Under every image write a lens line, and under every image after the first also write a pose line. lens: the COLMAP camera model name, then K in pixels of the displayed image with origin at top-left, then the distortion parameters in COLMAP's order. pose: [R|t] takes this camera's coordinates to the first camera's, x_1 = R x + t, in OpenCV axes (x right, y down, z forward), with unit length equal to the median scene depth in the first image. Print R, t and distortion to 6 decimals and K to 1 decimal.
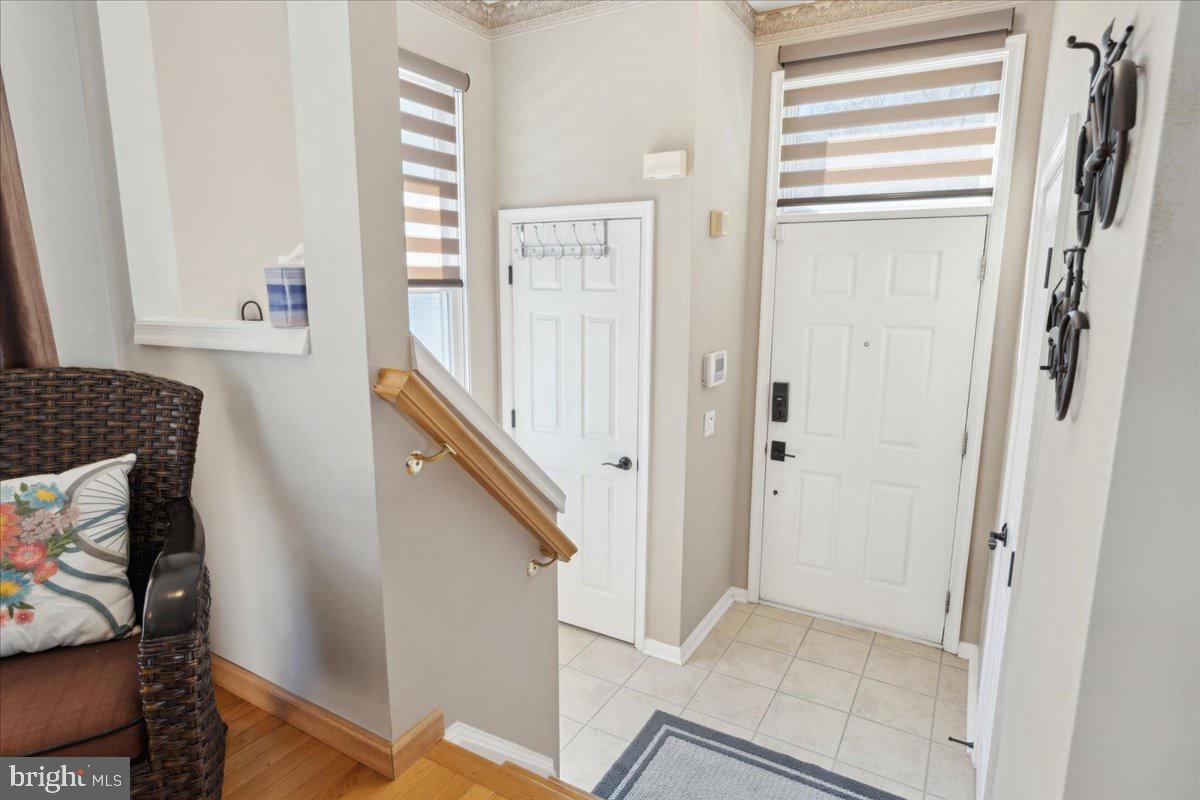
lens RADIAL K [[658.0, 0, 598.6], [0, 658.0, 396.7], [0, 0, 1]] dist [-0.003380, -0.000183]
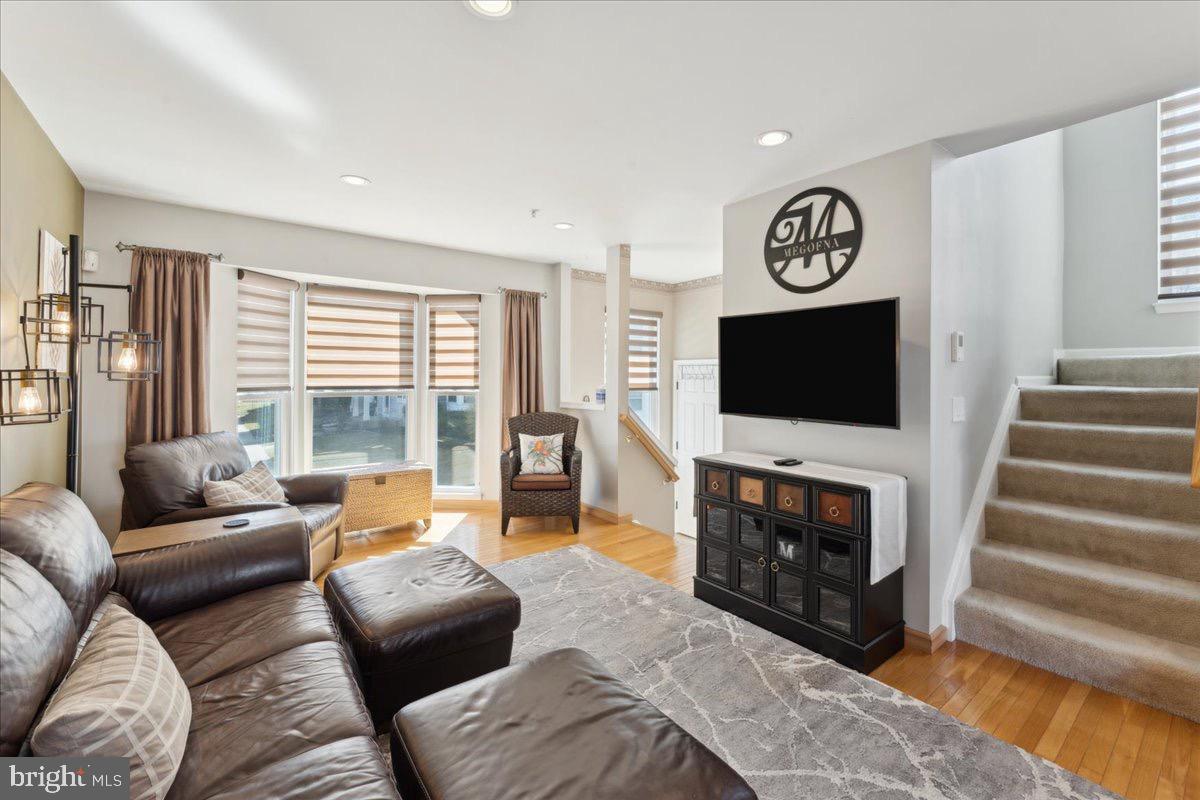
lens RADIAL K [[502.9, 0, 600.8], [0, 502.9, 370.6], [0, 0, 1]] dist [-0.005501, 0.001477]
pose [[0.925169, -0.000274, -0.379555, 0.578564], [-0.069067, 0.983183, -0.169060, 0.178465], [0.373219, 0.182624, 0.909591, -1.521507]]
